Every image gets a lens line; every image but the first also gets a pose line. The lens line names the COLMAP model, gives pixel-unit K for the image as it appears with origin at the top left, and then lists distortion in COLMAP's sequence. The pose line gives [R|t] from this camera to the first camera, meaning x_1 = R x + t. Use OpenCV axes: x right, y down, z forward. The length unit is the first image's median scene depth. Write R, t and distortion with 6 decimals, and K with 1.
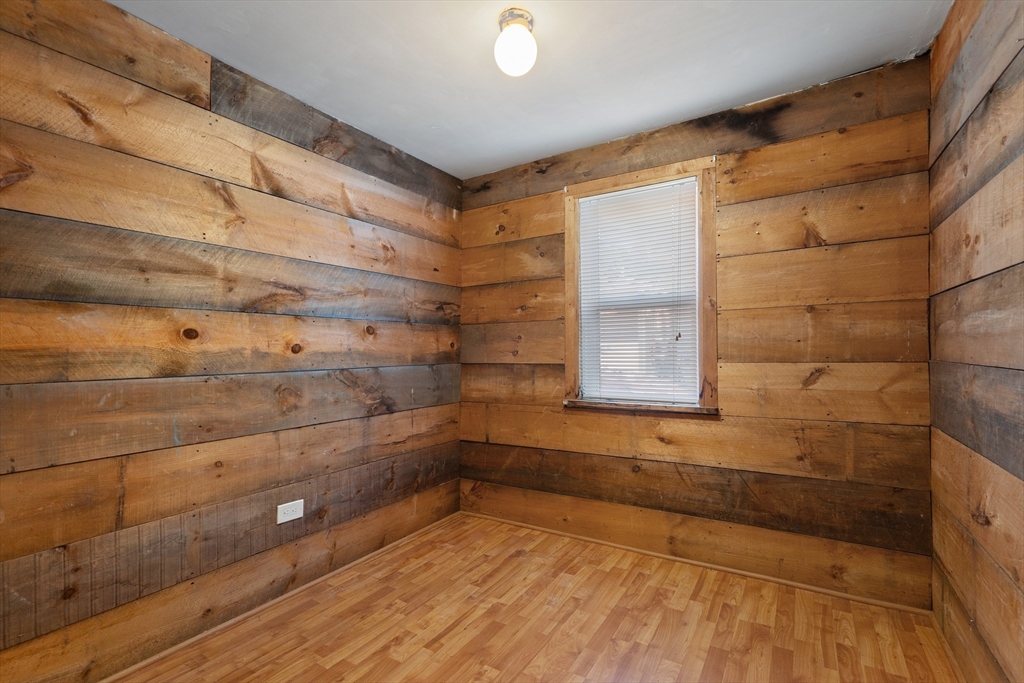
lens RADIAL K [[478.2, 0, 512.6], [0, 478.2, 347.5], [0, 0, 1]] dist [0.002203, 0.000707]
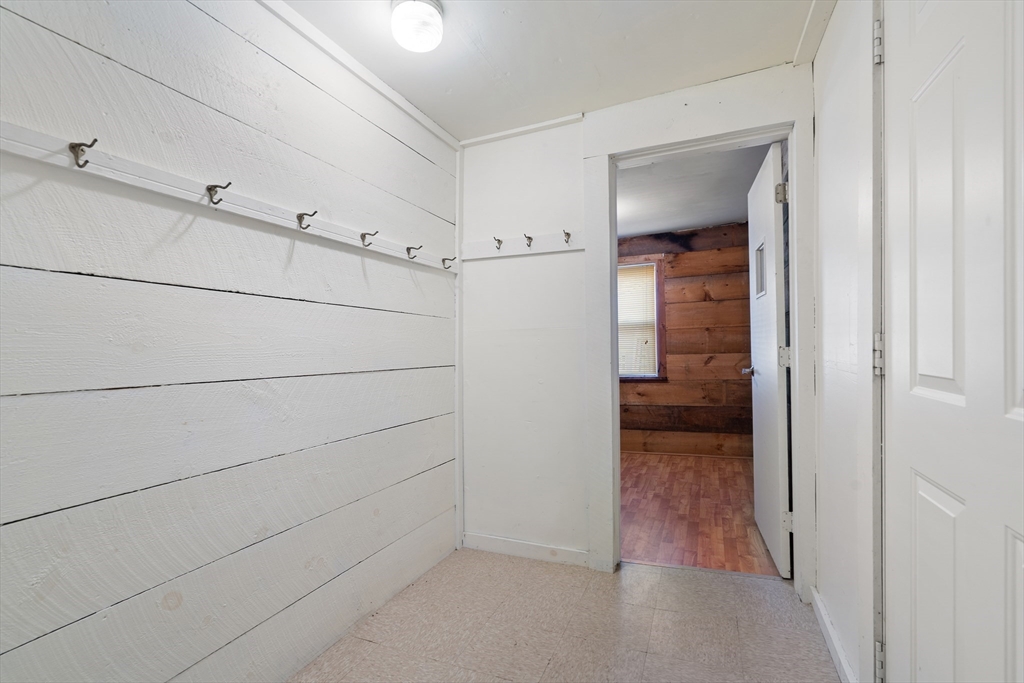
lens RADIAL K [[478.2, 0, 512.6], [0, 478.2, 347.5], [0, 0, 1]] dist [0.002203, 0.000707]
pose [[0.988122, -0.014902, 0.152950, -0.575221], [0.014674, 0.999889, 0.002616, -0.014917], [-0.152972, -0.000341, 0.988230, -0.995051]]
